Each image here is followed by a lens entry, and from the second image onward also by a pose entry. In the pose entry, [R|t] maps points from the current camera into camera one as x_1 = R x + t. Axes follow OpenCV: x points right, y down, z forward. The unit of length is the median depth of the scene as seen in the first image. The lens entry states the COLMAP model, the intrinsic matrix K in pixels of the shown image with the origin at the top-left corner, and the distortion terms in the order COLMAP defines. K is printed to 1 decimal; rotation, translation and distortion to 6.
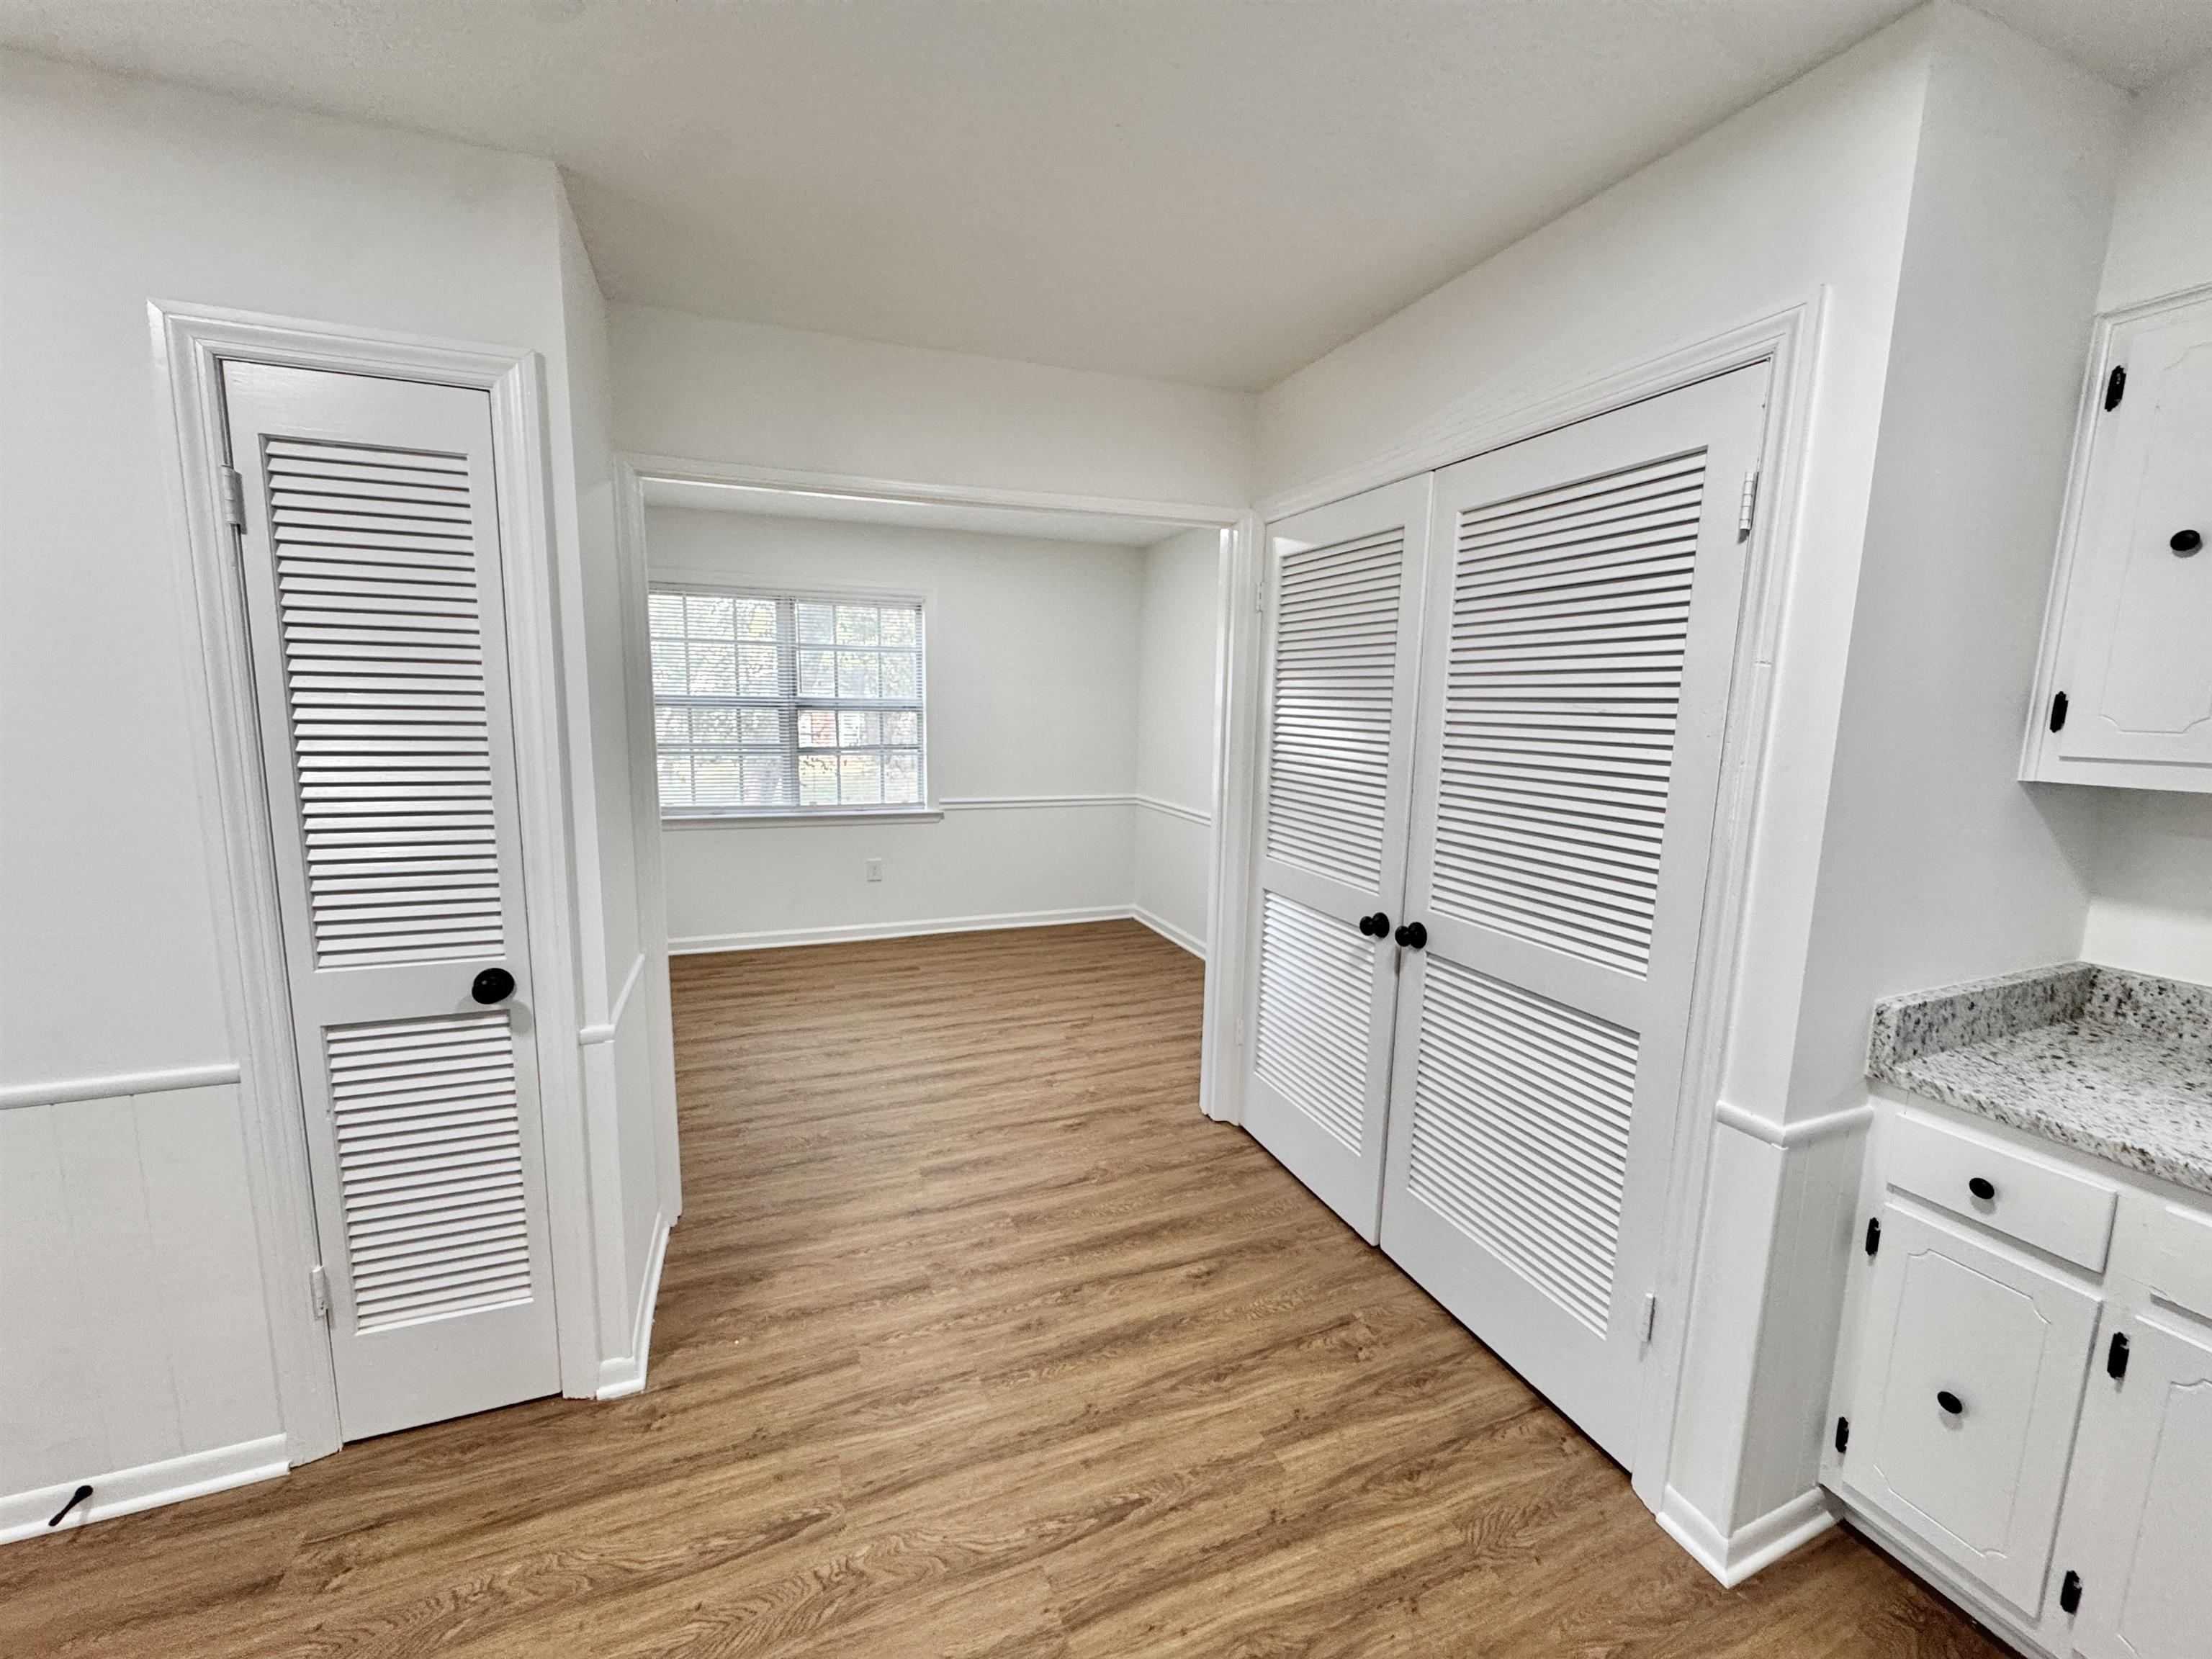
lens RADIAL K [[880.1, 0, 1110.2], [0, 880.1, 829.6], [0, 0, 1]] dist [-0.002064, 0.000142]
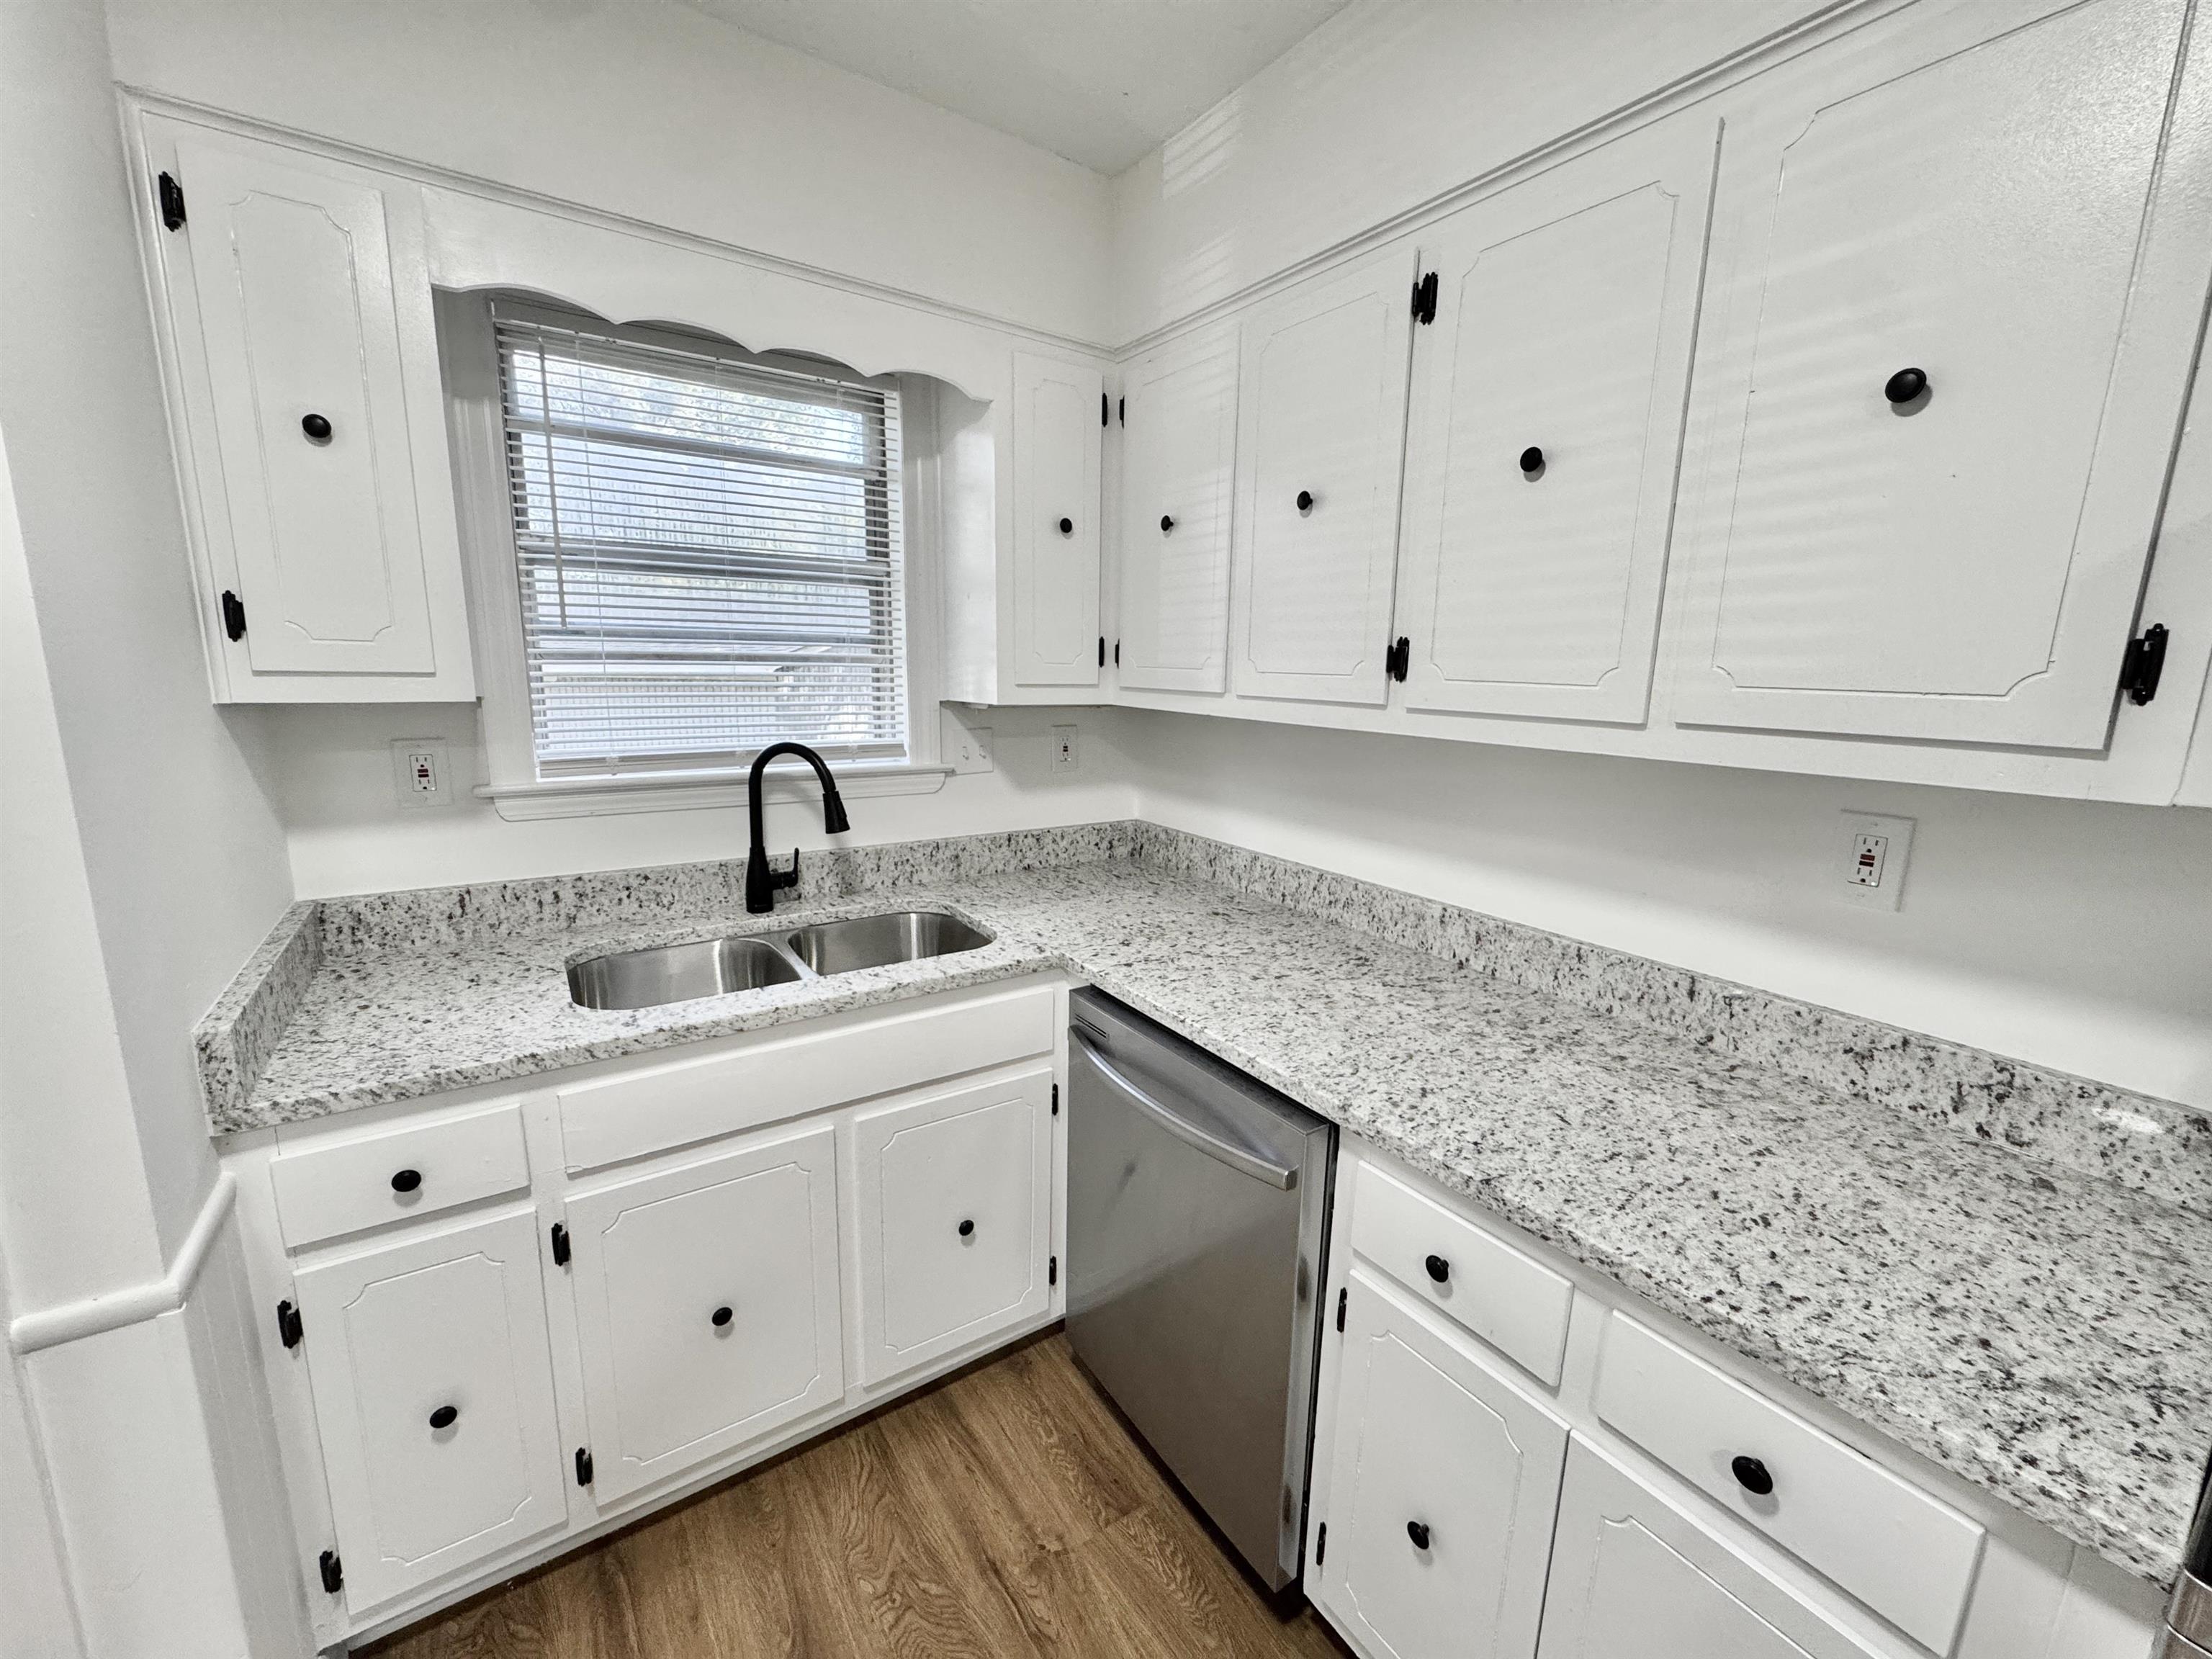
lens RADIAL K [[890.5, 0, 1119.7], [0, 890.5, 829.3], [0, 0, 1]] dist [-0.002854, 0.000242]
pose [[-0.227836, -0.196625, 0.953640, 0.070909], [0.115297, 0.967060, 0.226938, -0.034616], [-0.966849, 0.161657, -0.197661, 0.405588]]
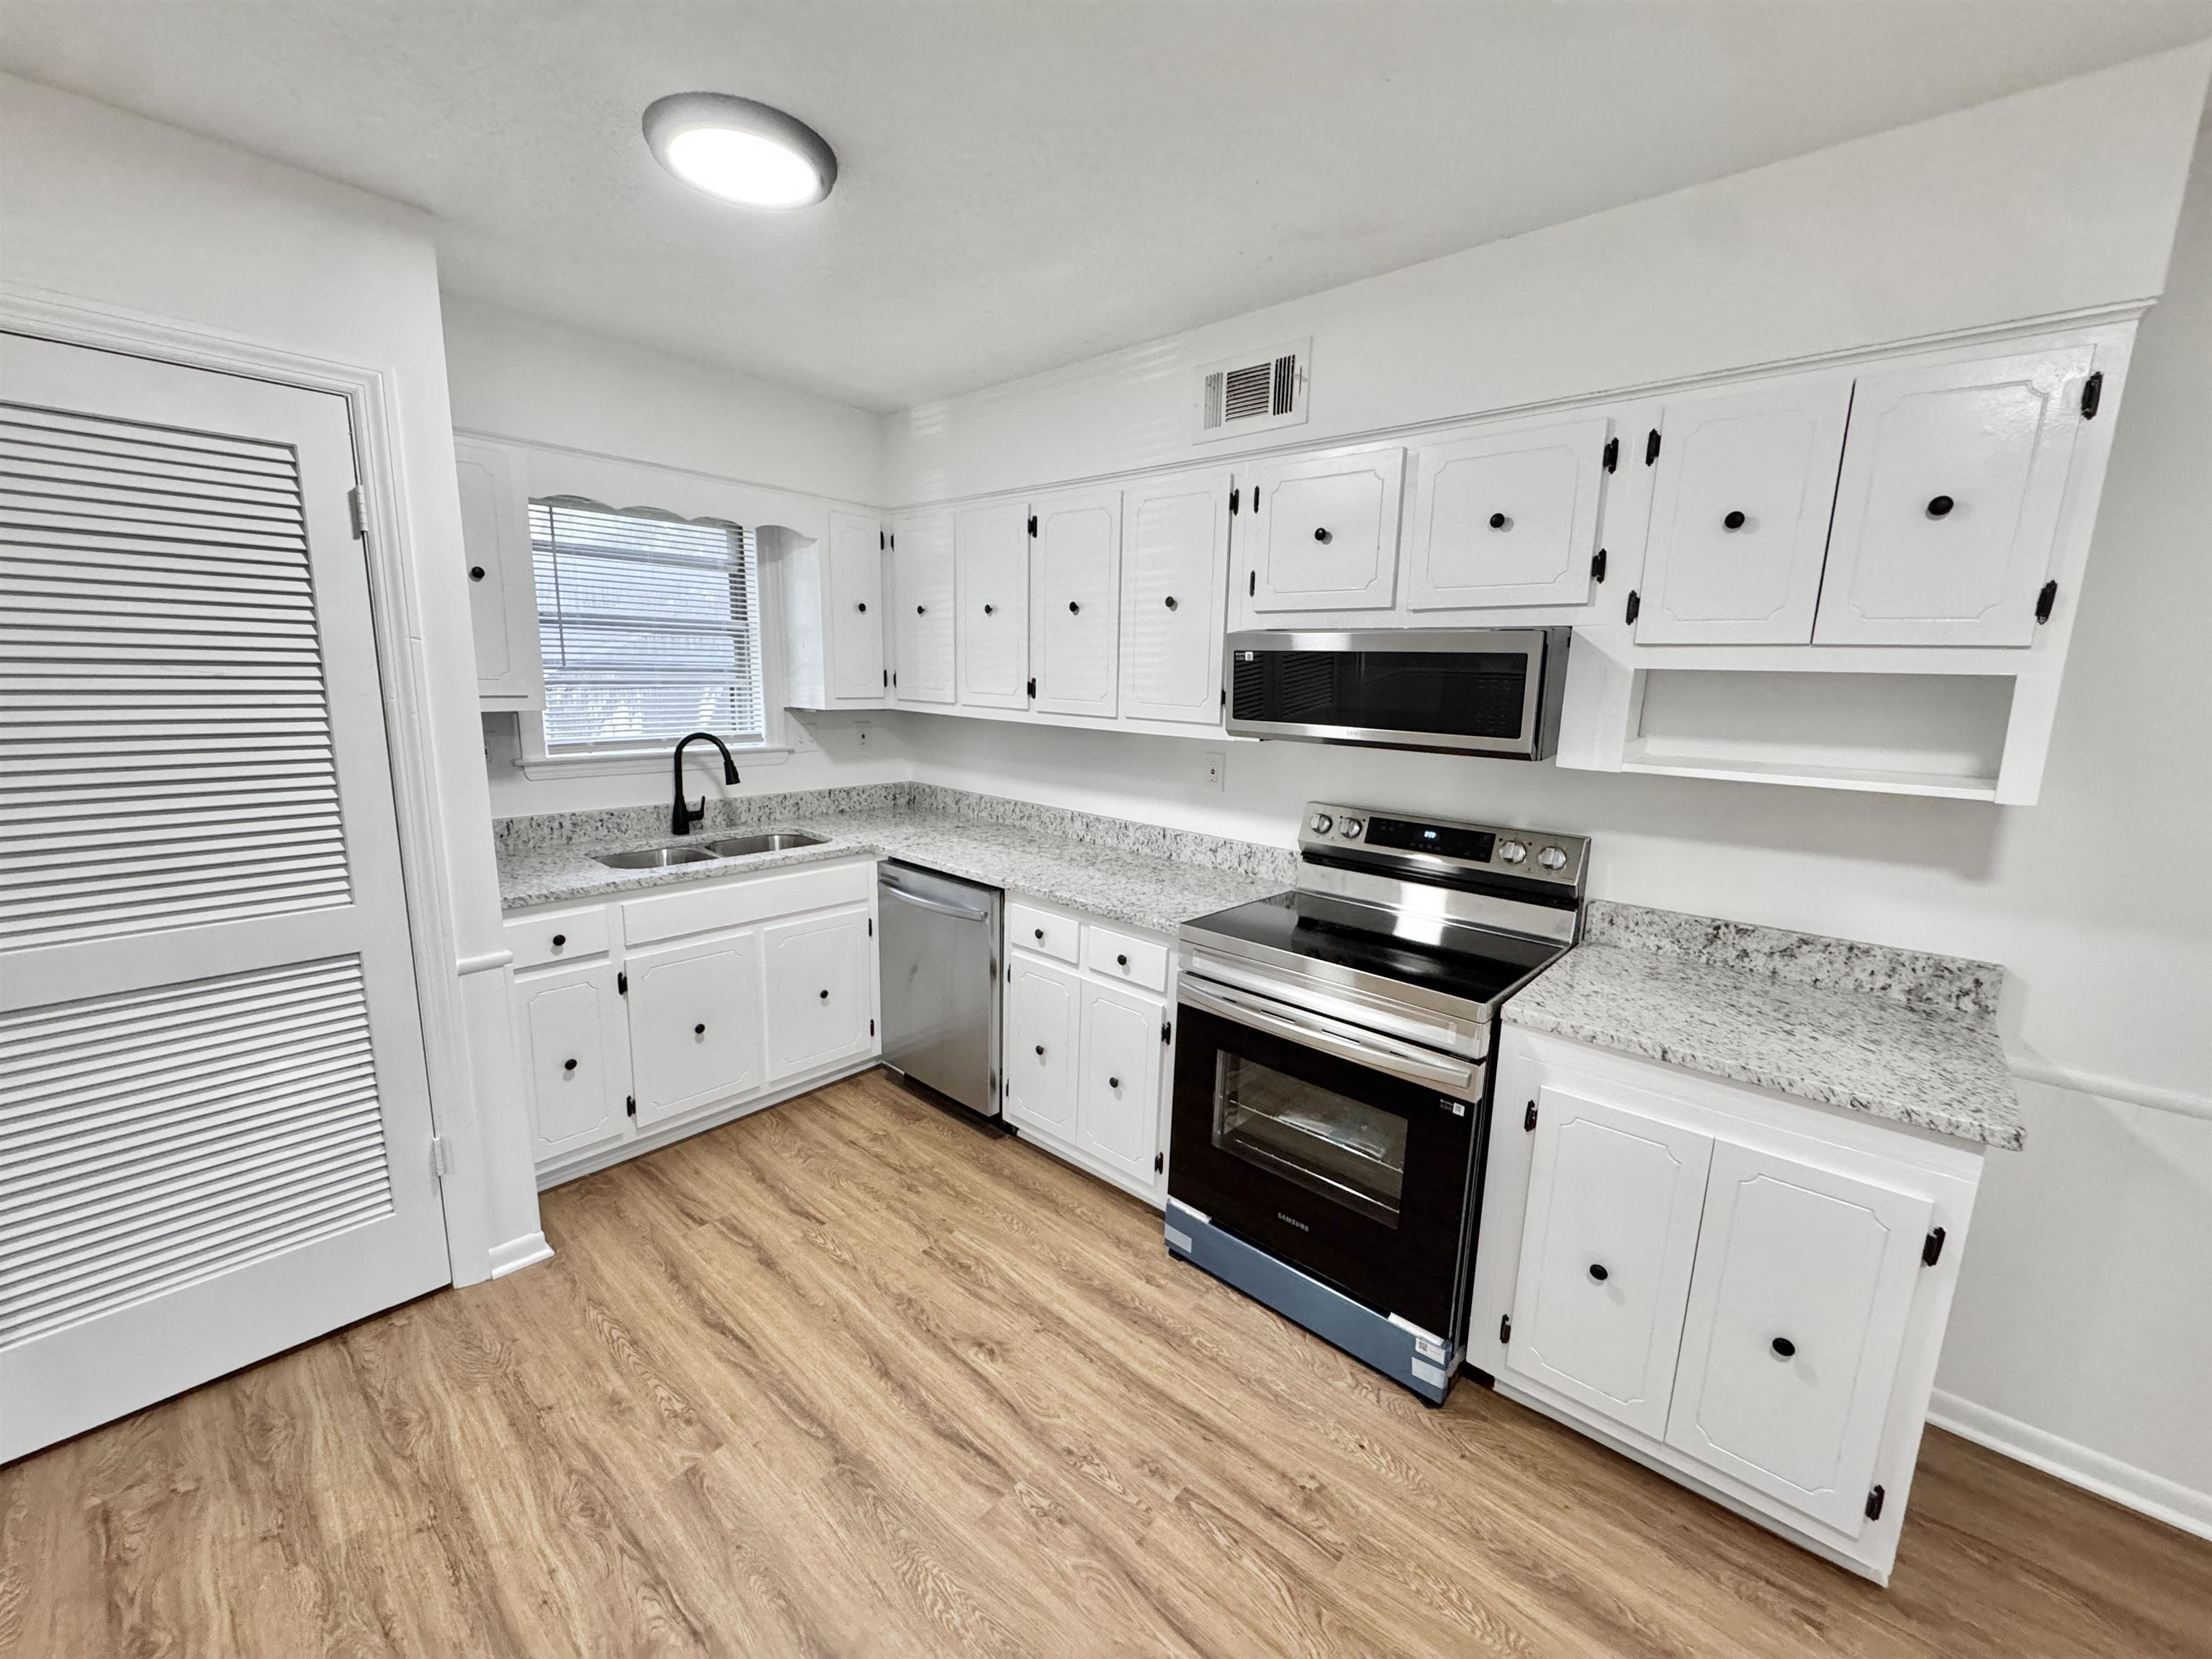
lens RADIAL K [[880.1, 0, 1110.2], [0, 880.1, 829.6], [0, 0, 1]] dist [-0.002064, 0.000142]
pose [[-0.454609, -0.185976, 0.871059, -0.944855], [0.095253, 0.962199, 0.255148, -0.144948], [-0.885583, 0.198964, -0.419709, 0.649935]]
